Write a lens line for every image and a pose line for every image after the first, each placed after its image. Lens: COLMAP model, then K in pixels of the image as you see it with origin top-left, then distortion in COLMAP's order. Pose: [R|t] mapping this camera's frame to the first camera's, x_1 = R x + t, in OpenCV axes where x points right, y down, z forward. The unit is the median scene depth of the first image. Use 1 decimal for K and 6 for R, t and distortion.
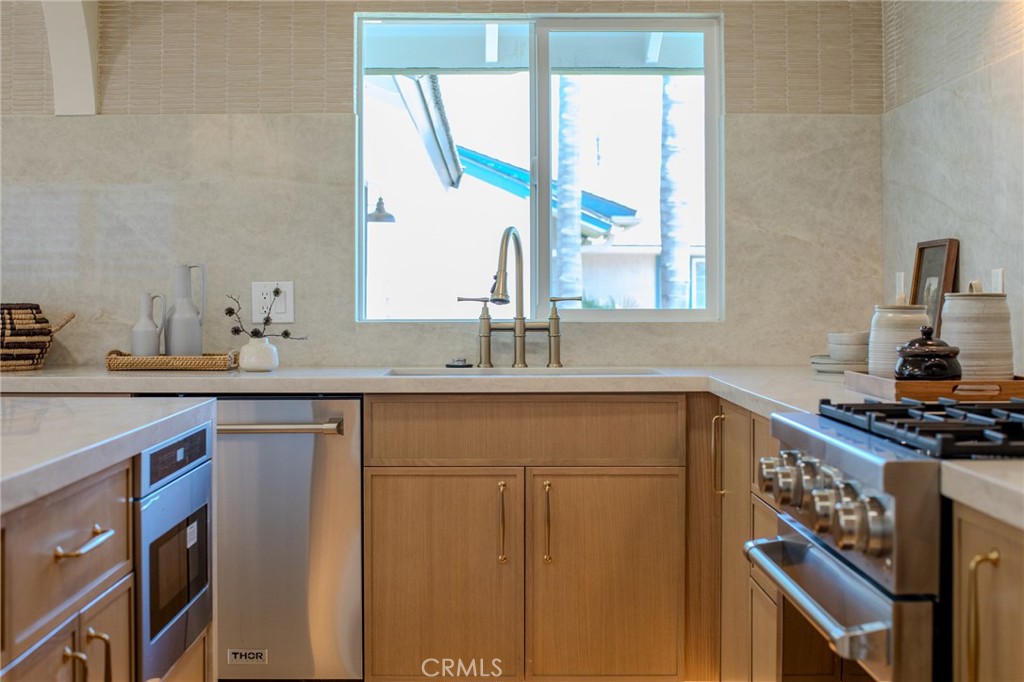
lens RADIAL K [[1510.5, 0, 513.5], [0, 1510.5, 338.5], [0, 0, 1]] dist [-0.132519, 0.000000]
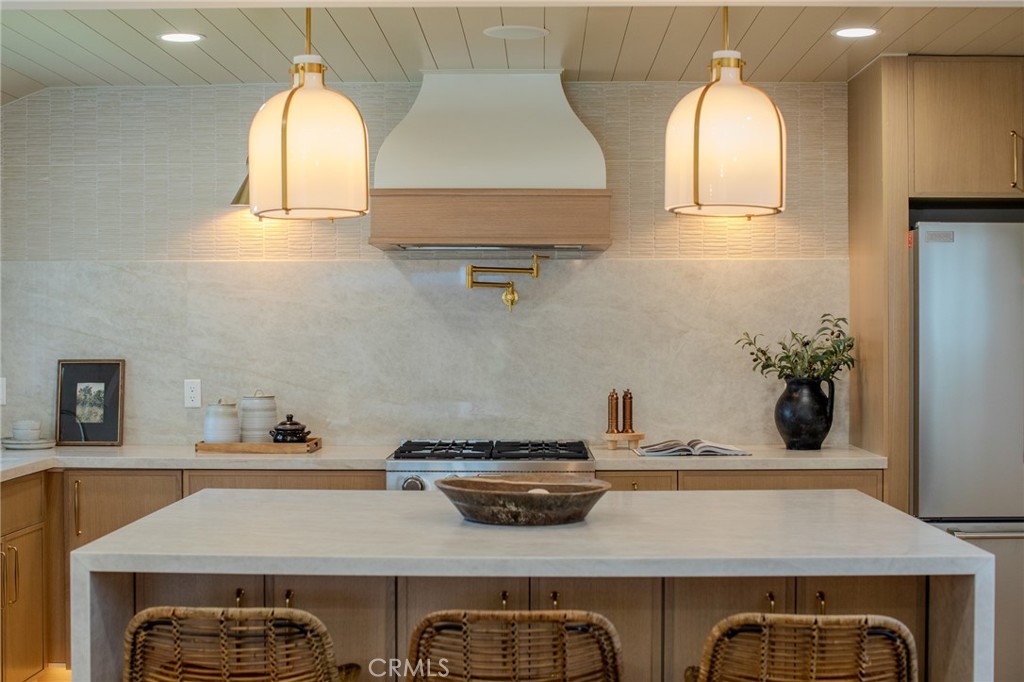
lens RADIAL K [[1510.5, 0, 513.1], [0, 1510.5, 334.3], [0, 0, 1]] dist [-0.132519, 0.000000]
pose [[0.030778, -0.001133, 0.999526, -1.586134], [0.028337, 0.999598, 0.000261, -0.099445], [-0.999124, 0.028316, 0.030797, 0.630344]]
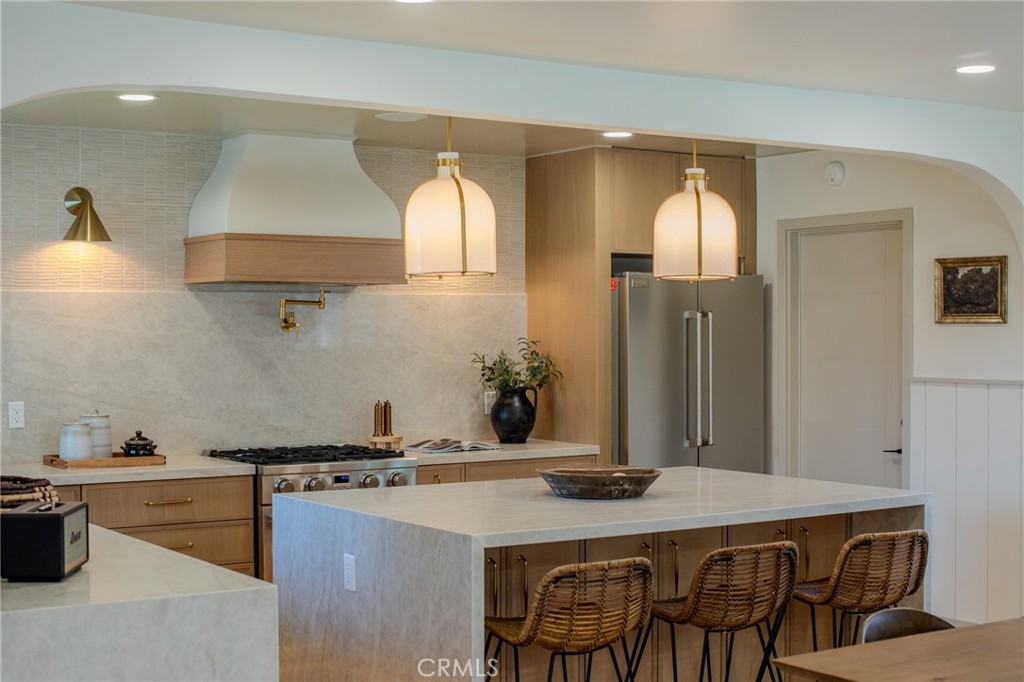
lens RADIAL K [[1510.5, 0, 517.7], [0, 1510.5, 345.9], [0, 0, 1]] dist [-0.132519, 0.000000]
pose [[-0.539253, -0.006788, 0.842116, -1.753740], [0.026645, 0.999329, 0.025117, -0.162815], [-0.841722, 0.035983, -0.538711, 1.634131]]
